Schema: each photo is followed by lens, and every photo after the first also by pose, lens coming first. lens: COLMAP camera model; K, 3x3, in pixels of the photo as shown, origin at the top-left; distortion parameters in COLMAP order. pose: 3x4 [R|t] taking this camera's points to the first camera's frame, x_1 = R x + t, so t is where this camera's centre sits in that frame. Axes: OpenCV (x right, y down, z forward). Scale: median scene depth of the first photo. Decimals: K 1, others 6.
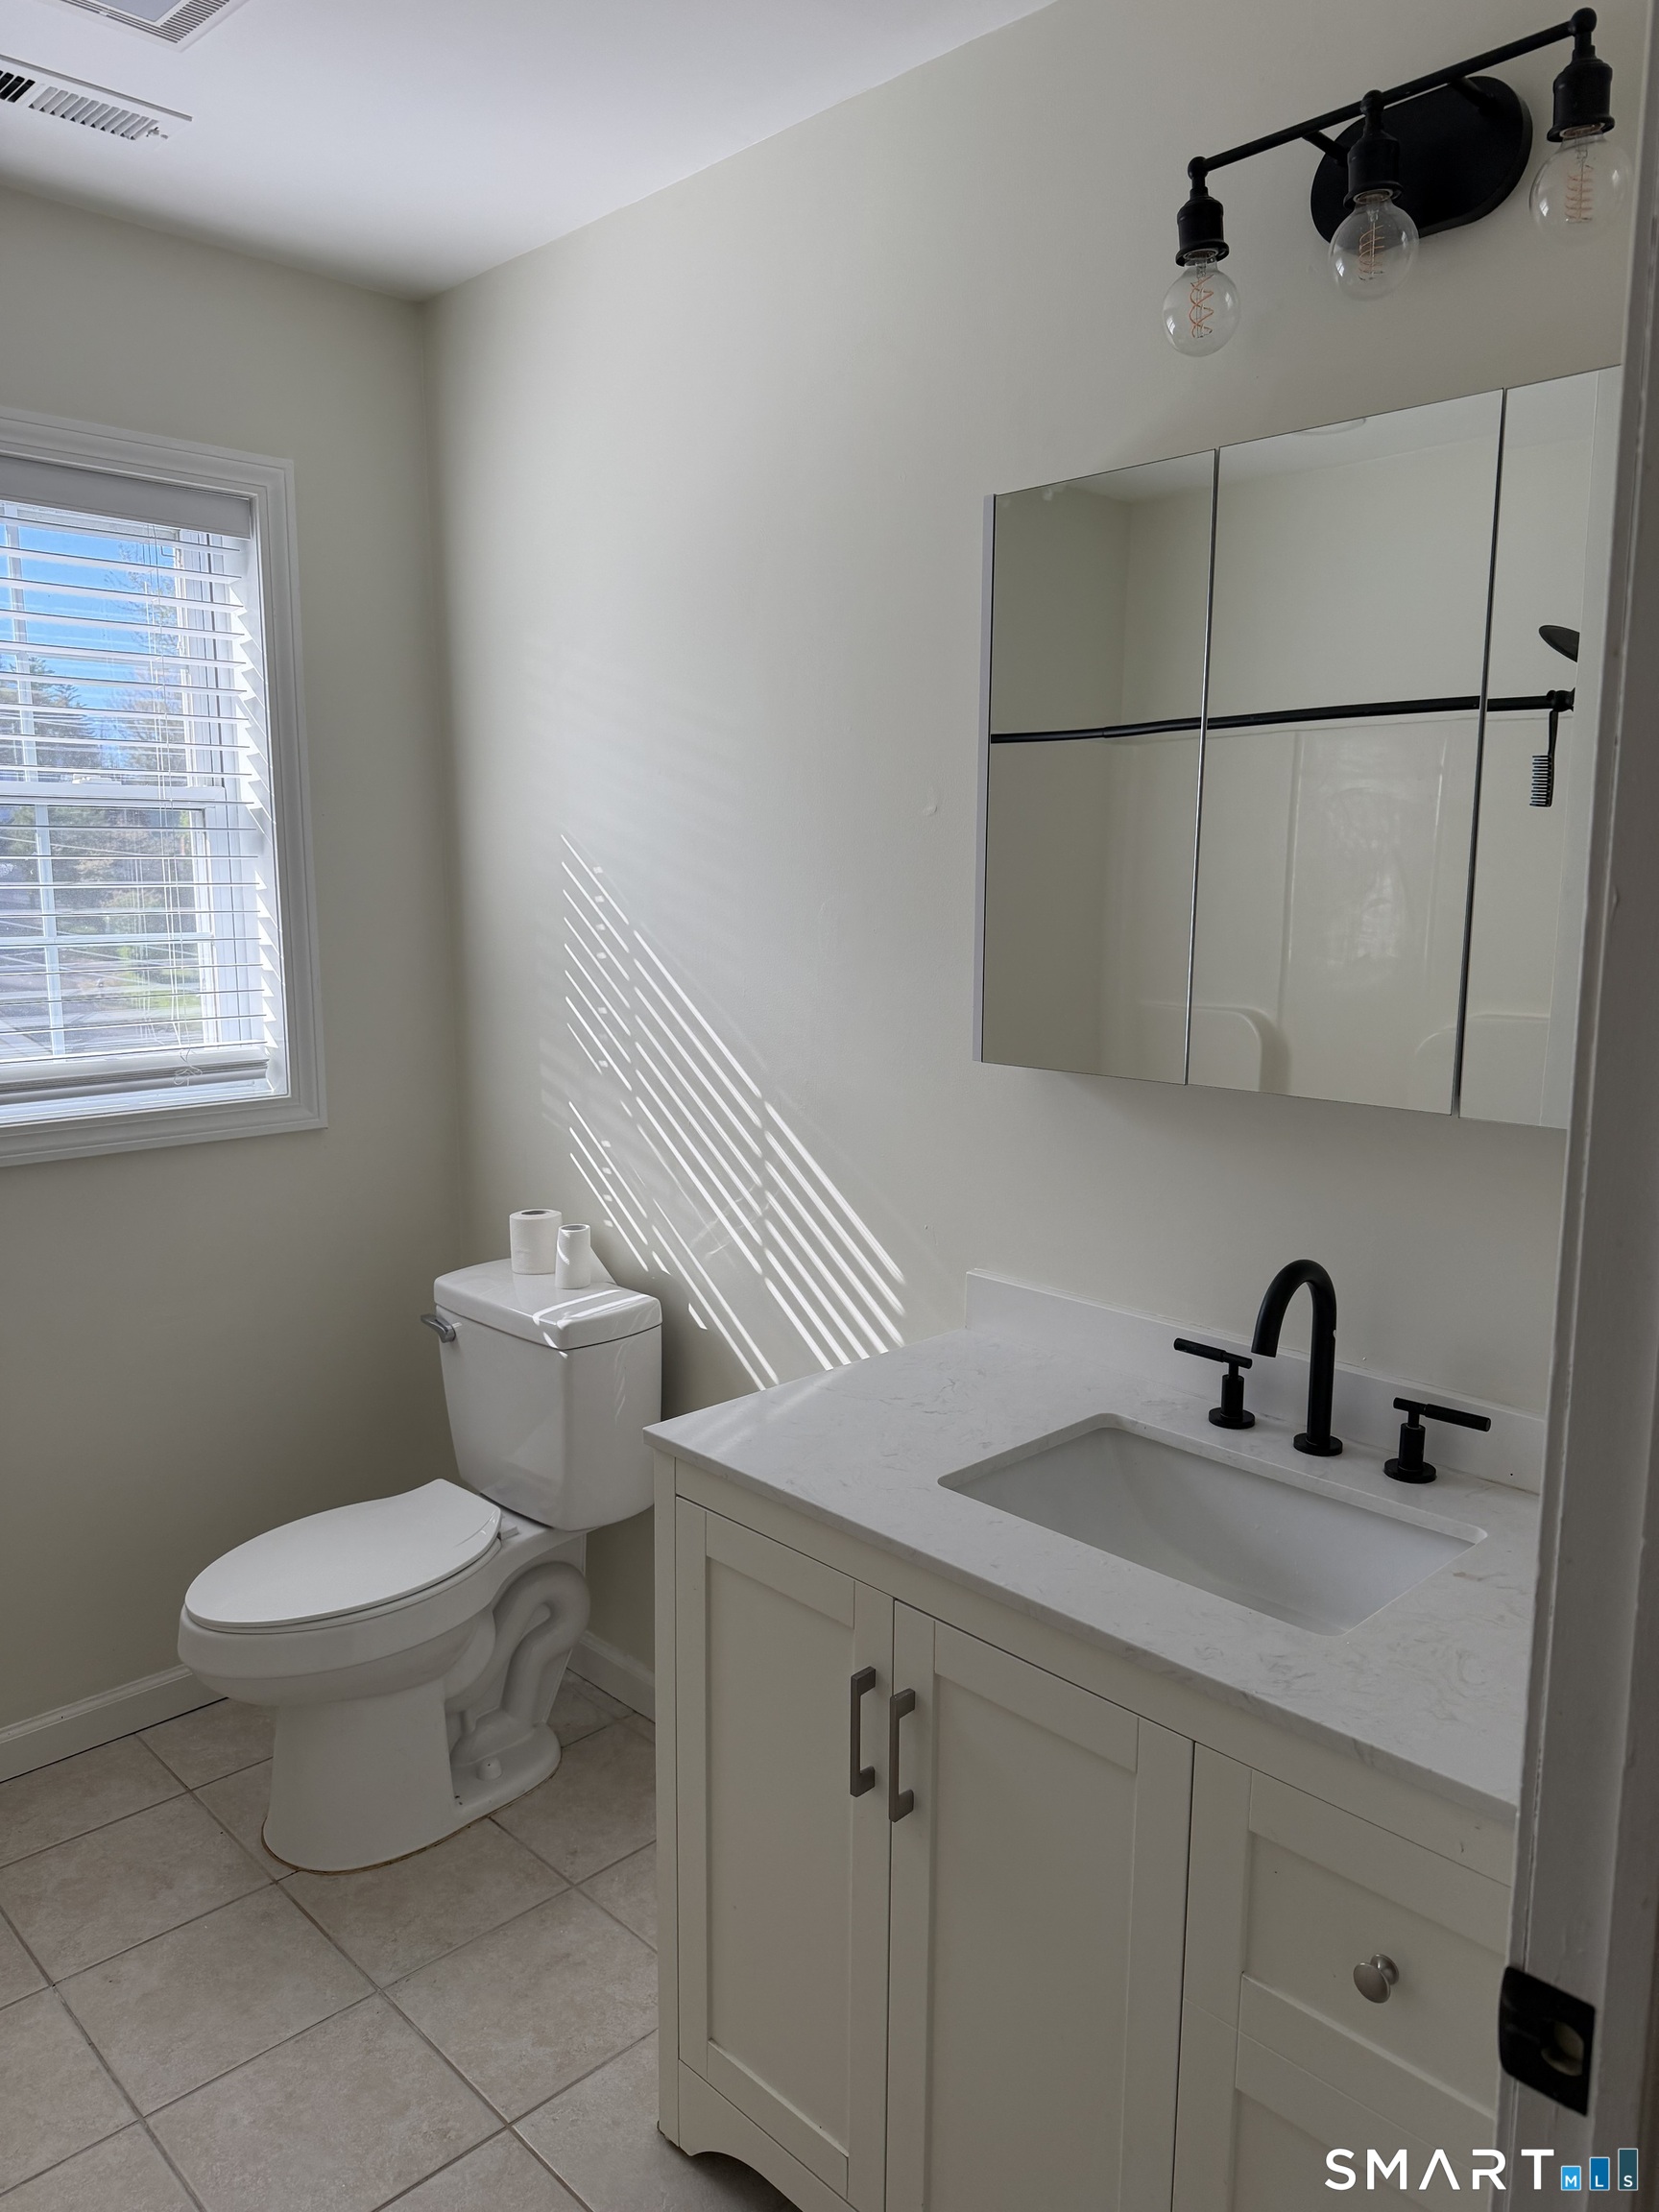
lens RADIAL K [[1538.7, 0, 837.4], [0, 1538.7, 1059.0], [0, 0, 1]] dist [0.043426, -0.059172]
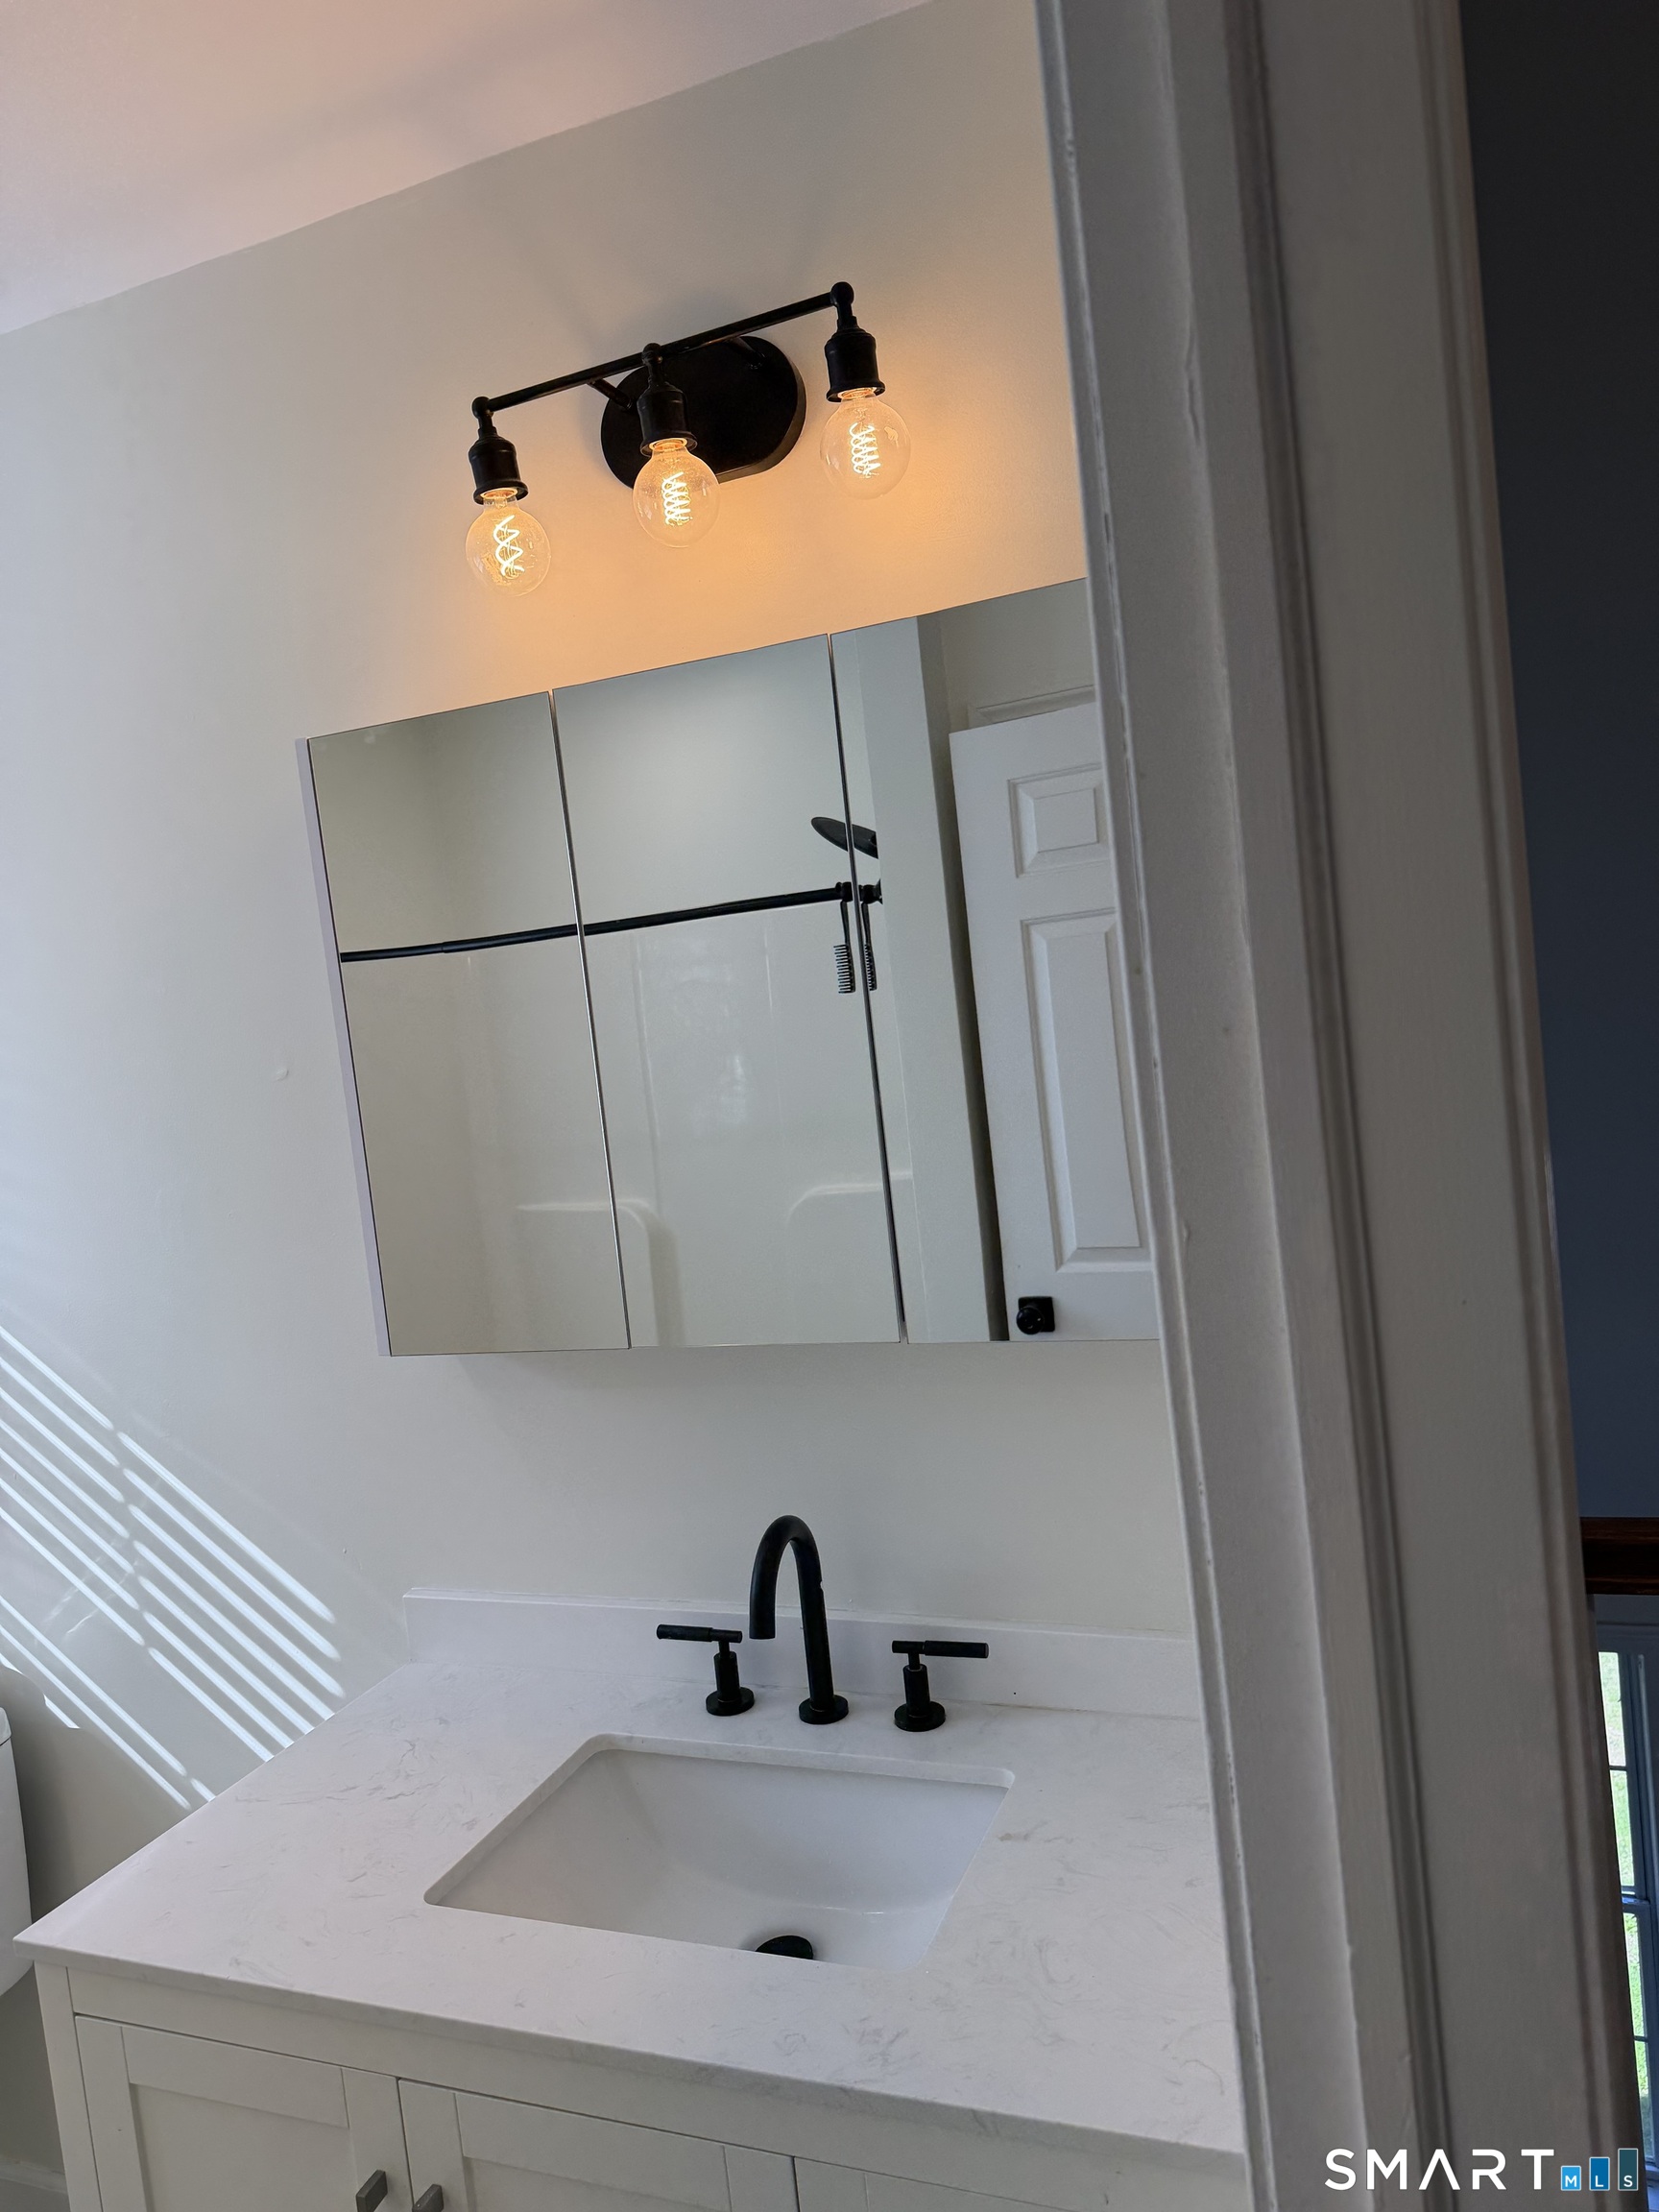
lens RADIAL K [[1538.7, 0, 835.4], [0, 1538.7, 1089.8], [0, 0, 1]] dist [0.043426, -0.059172]
pose [[0.907008, -0.126091, 0.401793, -0.013410], [0.165924, 0.983942, -0.065775, -0.056033], [-0.387048, 0.126326, 0.913365, 0.085187]]
